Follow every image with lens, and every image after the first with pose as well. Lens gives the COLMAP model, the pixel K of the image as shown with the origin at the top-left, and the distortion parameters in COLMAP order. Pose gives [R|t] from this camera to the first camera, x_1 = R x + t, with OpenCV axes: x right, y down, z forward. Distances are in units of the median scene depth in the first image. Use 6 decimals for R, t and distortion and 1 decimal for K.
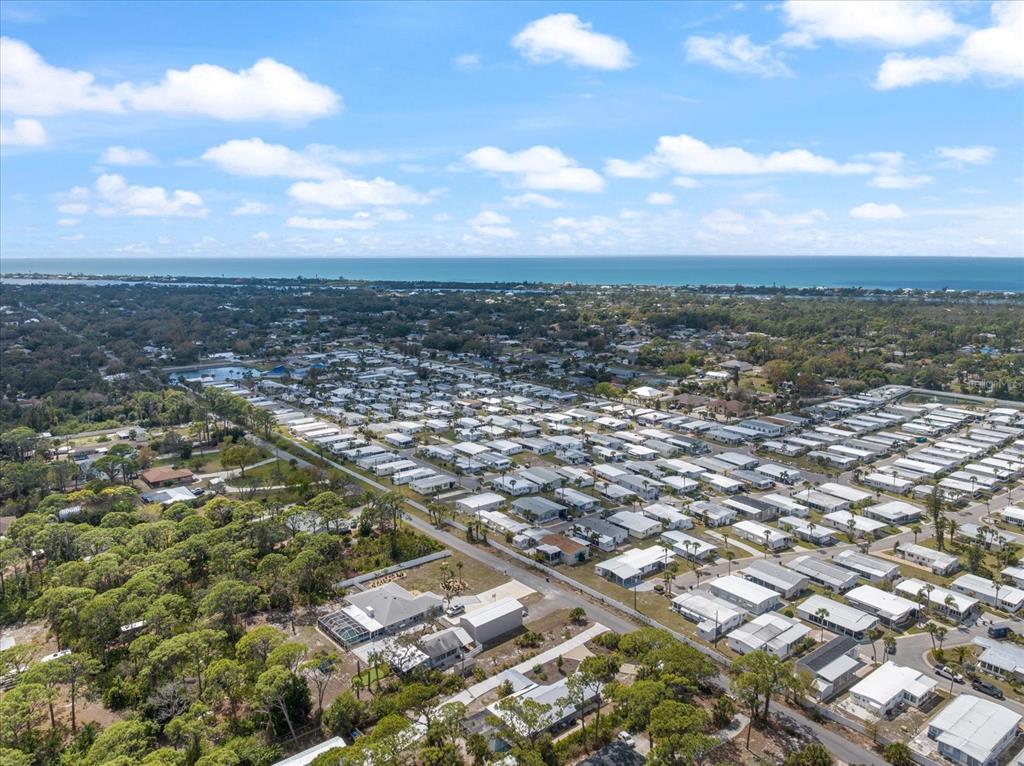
lens RADIAL K [[719.8, 0, 512.0], [0, 719.8, 383.0], [0, 0, 1]] dist [-0.039358, -0.004119]
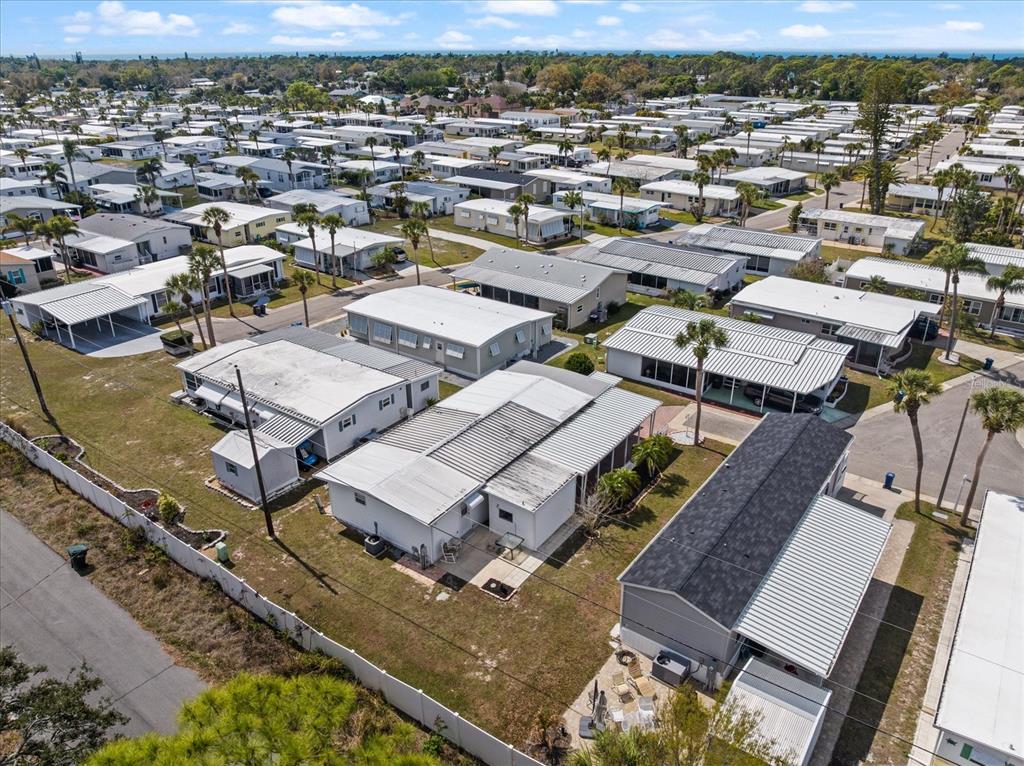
lens RADIAL K [[719.8, 0, 512.0], [0, 719.8, 383.0], [0, 0, 1]] dist [-0.039358, -0.004119]
pose [[0.958839, -0.118707, 0.257945, 0.237703], [0.048948, 0.963922, 0.261647, 0.210753], [-0.279698, -0.238251, 0.930057, 0.609187]]
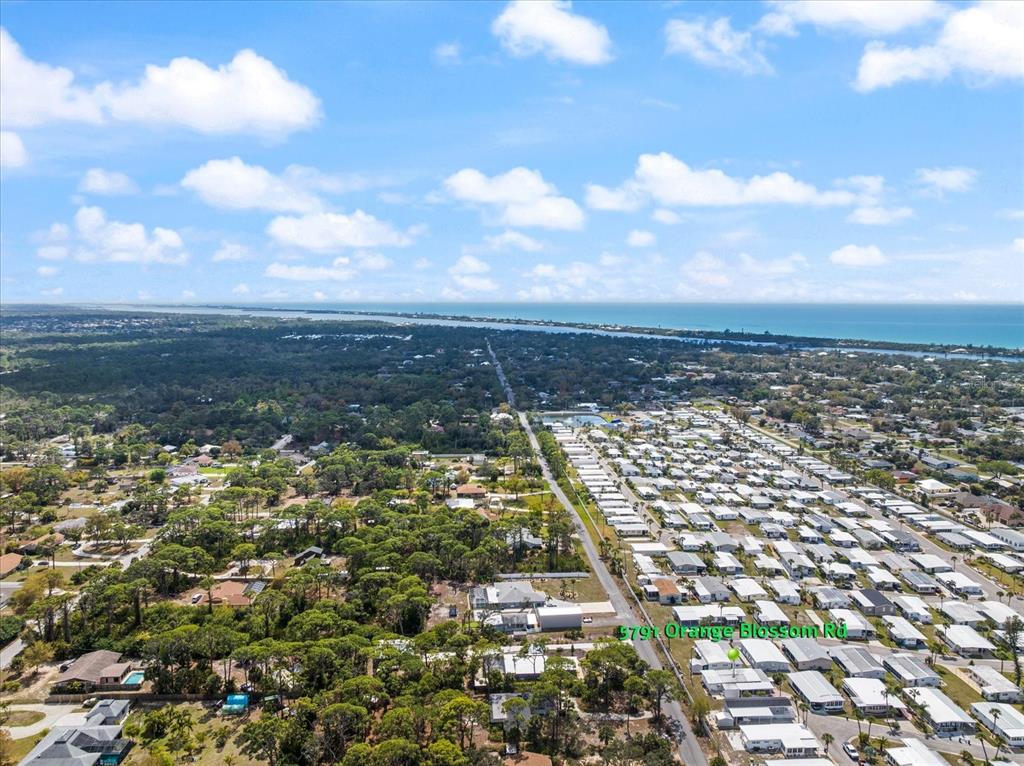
lens RADIAL K [[719.8, 0, 512.0], [0, 719.8, 383.0], [0, 0, 1]] dist [-0.039358, -0.004119]
pose [[0.813564, 0.069642, -0.577290, 0.578301], [-0.106065, 0.993919, -0.029573, -0.076859], [0.571720, 0.085290, 0.816003, -0.249614]]
